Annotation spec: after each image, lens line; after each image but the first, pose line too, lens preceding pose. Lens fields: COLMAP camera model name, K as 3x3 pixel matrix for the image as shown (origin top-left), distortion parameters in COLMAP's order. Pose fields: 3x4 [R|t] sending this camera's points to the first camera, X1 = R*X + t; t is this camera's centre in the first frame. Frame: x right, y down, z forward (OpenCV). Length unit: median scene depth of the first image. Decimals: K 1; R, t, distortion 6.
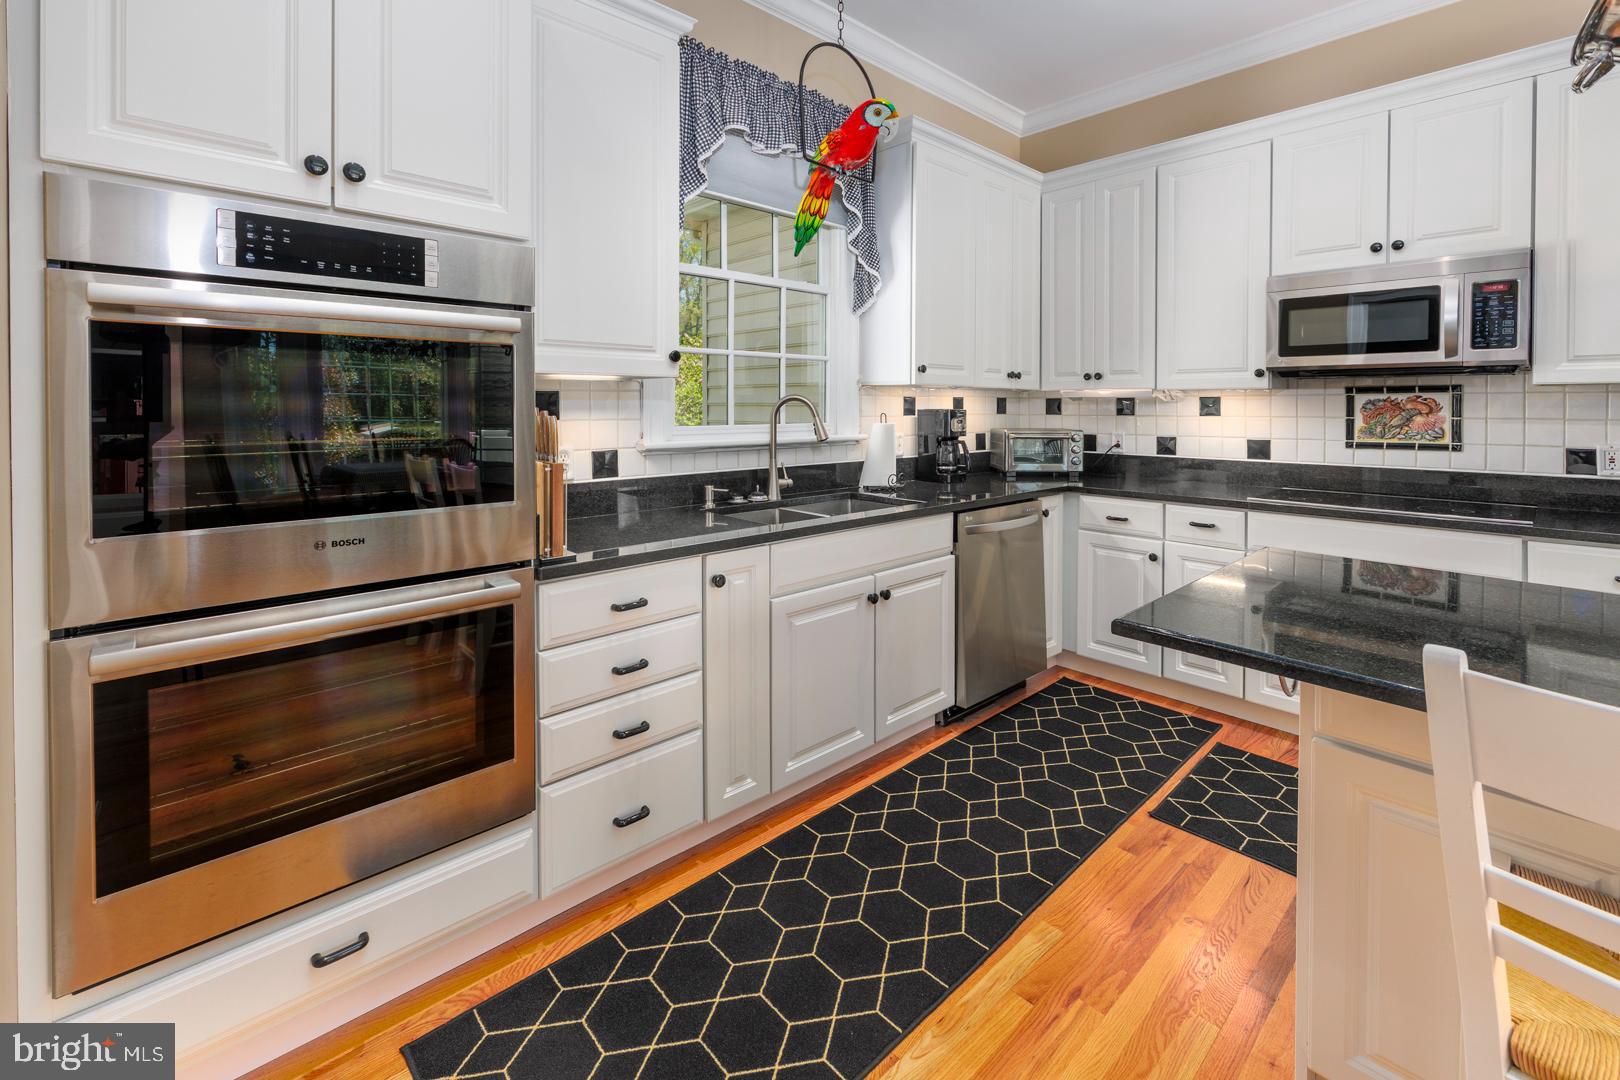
lens RADIAL K [[707.2, 0, 808.8], [0, 707.2, 421.1], [0, 0, 1]] dist [0.000882, -0.000486]
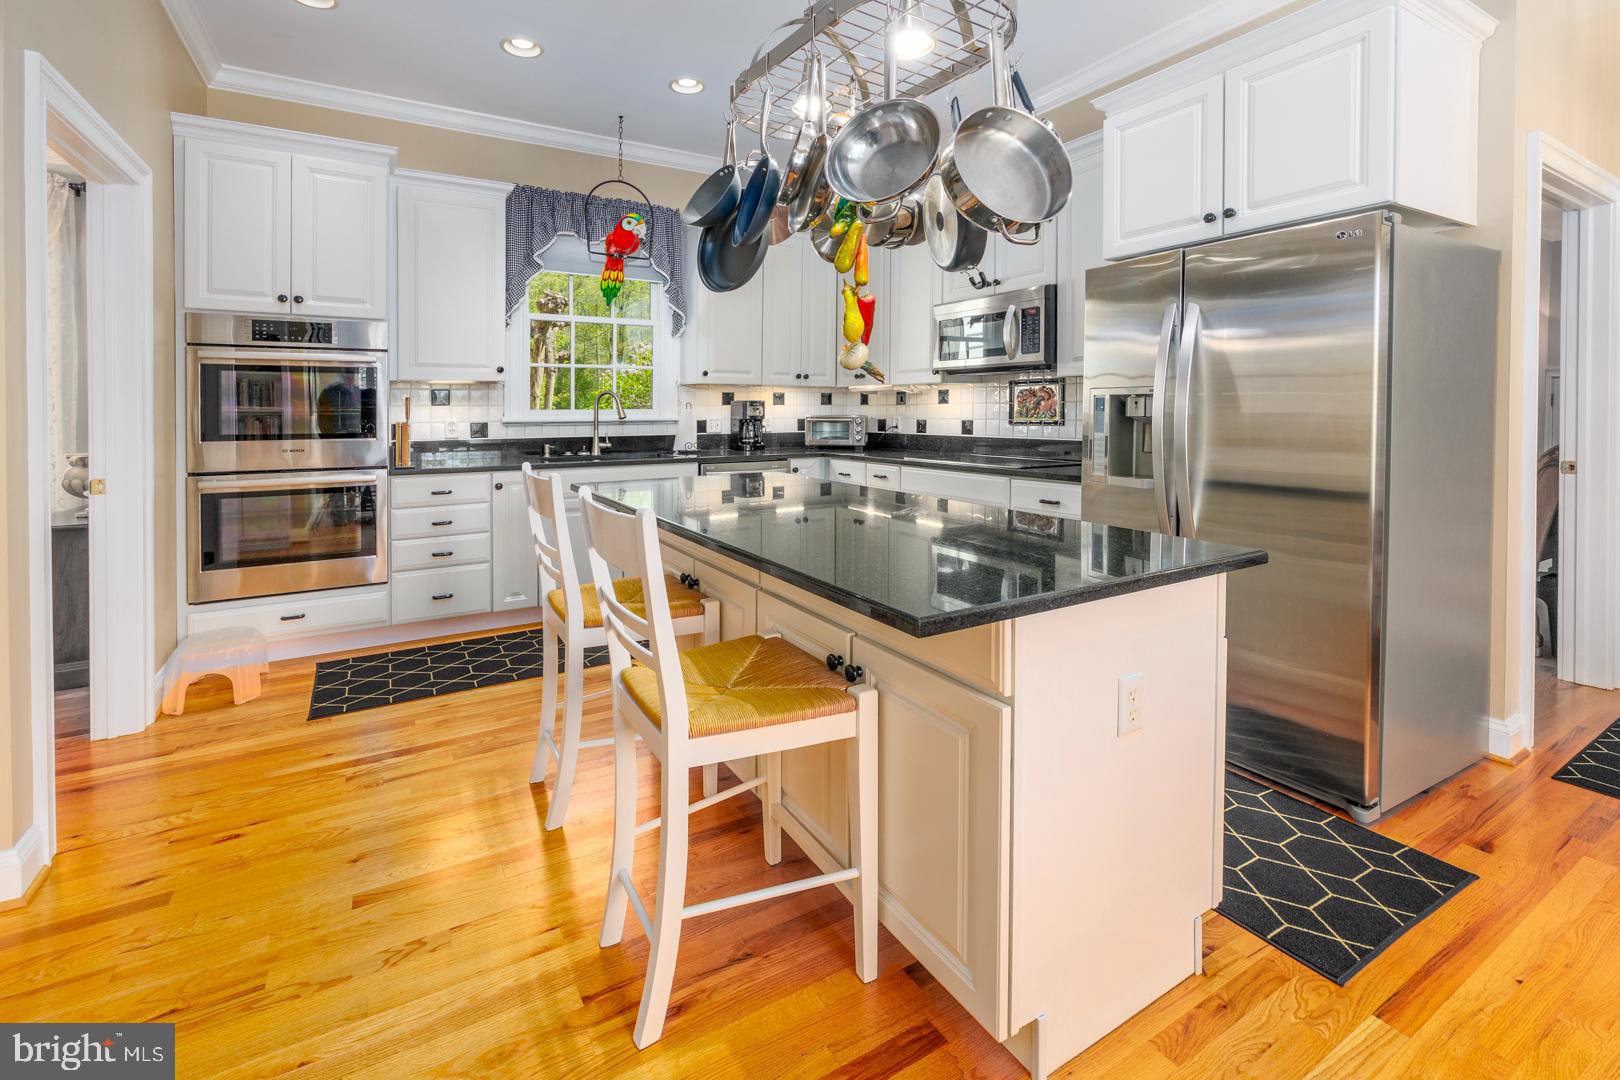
lens RADIAL K [[707.2, 0, 808.8], [0, 707.2, 421.1], [0, 0, 1]] dist [0.000882, -0.000486]
pose [[0.978815, -0.003988, -0.204706, 0.768647], [0.002765, 0.999977, -0.006260, 0.043936], [0.204726, 0.005561, 0.978803, -0.500385]]
